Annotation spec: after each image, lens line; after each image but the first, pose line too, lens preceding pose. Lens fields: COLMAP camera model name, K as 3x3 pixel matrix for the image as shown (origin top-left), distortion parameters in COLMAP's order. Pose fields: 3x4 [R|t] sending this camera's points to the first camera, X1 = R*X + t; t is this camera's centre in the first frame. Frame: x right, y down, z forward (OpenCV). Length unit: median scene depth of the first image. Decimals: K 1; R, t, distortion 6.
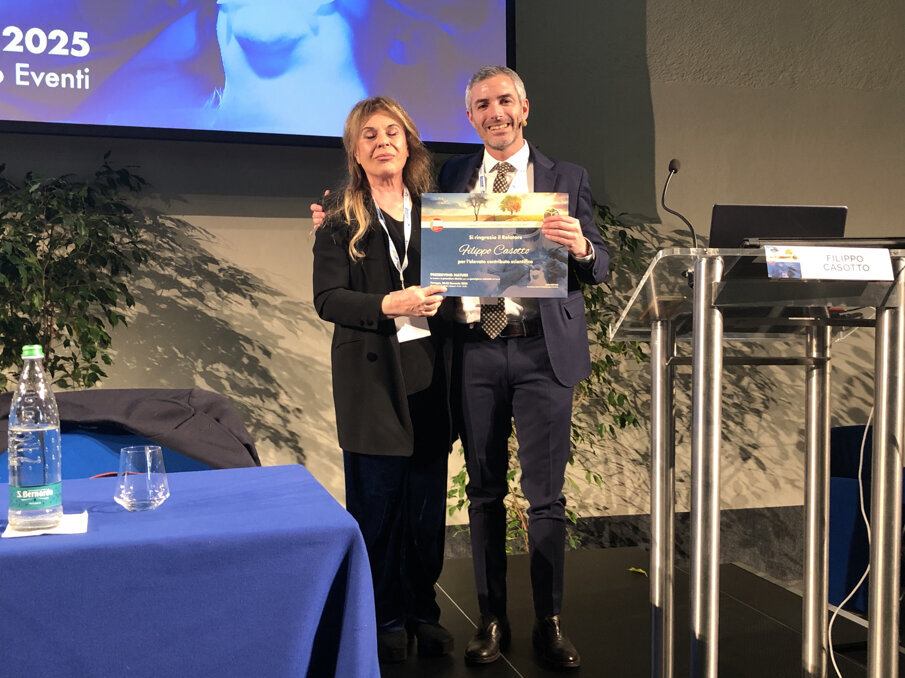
lens RADIAL K [[1004.5, 0, 454.4], [0, 1004.5, 325.9], [0, 0, 1]] dist [0.022083, 0.000000]
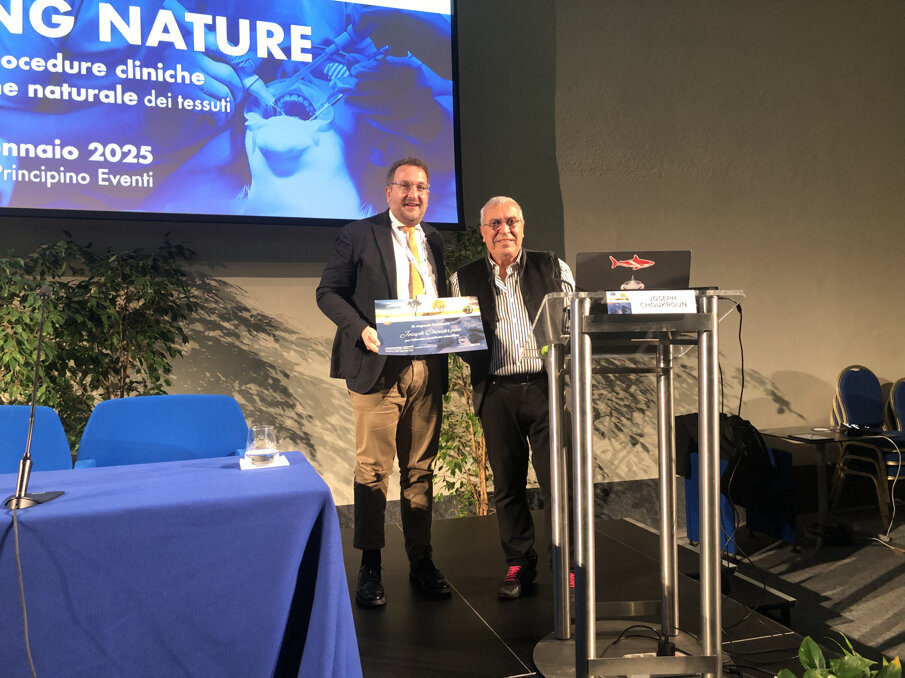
lens RADIAL K [[735.1, 0, 459.8], [0, 735.1, 337.9], [0, 0, 1]] dist [0.027389, -0.019049]
pose [[0.999311, -0.020043, 0.031239, 0.021348], [0.020784, 0.999506, -0.023578, 0.004421], [-0.030751, 0.024211, 0.999234, -0.019544]]
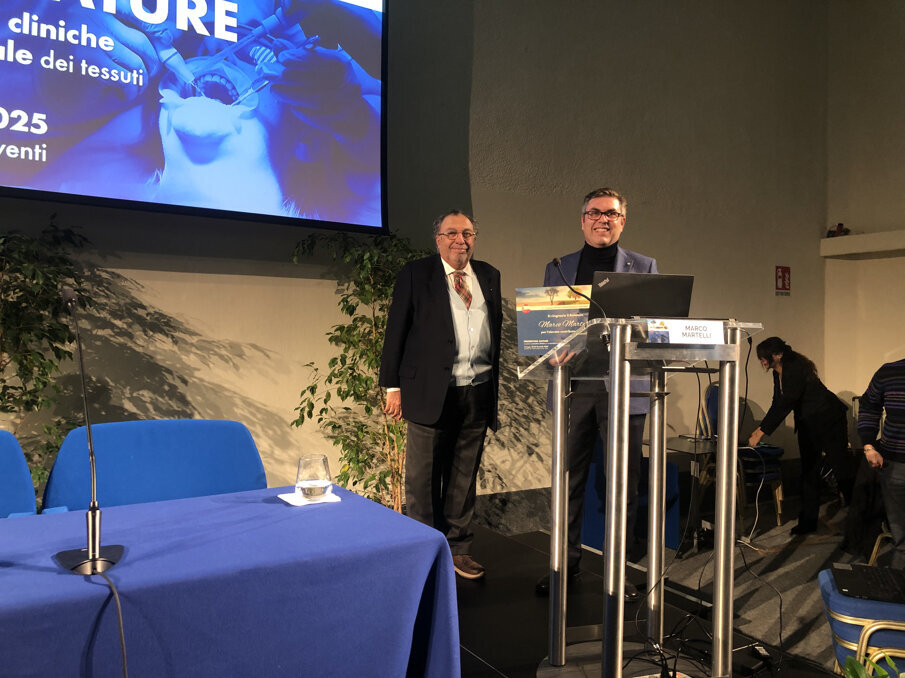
lens RADIAL K [[735.1, 0, 458.3], [0, 735.1, 327.1], [0, 0, 1]] dist [0.027389, -0.019049]
pose [[0.960065, 0.019689, 0.279083, -0.121334], [-0.010286, 0.999330, -0.035118, -0.012147], [-0.279587, 0.030845, 0.959625, 0.025921]]
